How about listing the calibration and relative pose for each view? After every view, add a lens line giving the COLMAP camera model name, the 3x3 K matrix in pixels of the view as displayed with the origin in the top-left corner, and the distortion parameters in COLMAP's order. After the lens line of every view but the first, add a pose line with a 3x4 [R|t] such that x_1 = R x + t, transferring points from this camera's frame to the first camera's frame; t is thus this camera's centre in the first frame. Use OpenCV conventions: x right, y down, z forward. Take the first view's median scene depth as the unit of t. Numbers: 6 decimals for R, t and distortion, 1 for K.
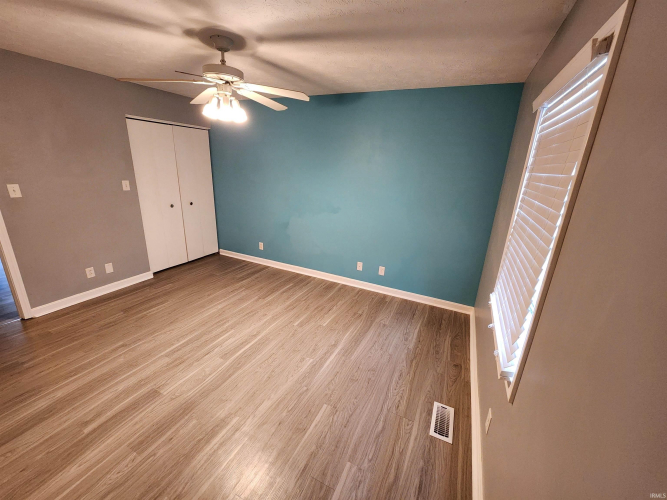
lens RADIAL K [[271.3, 0, 337.4], [0, 271.3, 249.6], [0, 0, 1]] dist [-0.000245, -0.001155]
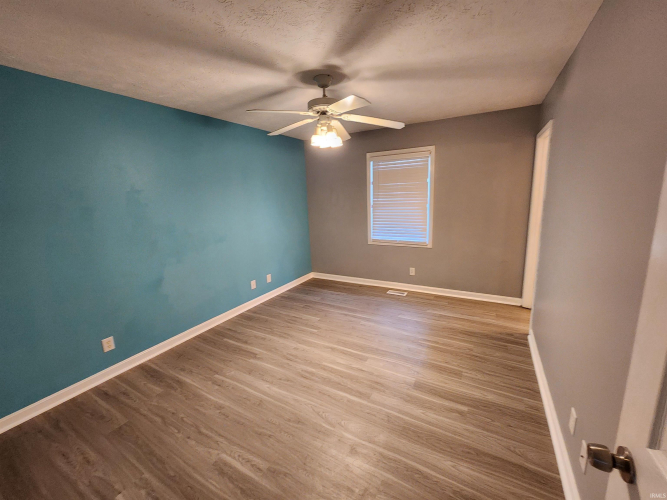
lens RADIAL K [[271.3, 0, 336.8], [0, 271.3, 250.3], [0, 0, 1]] dist [-0.000245, -0.001155]
pose [[0.065860, -0.255234, 0.964634, -0.988361], [0.338536, 0.915109, 0.219017, -0.203047], [-0.938646, 0.312138, 0.146675, 0.587737]]
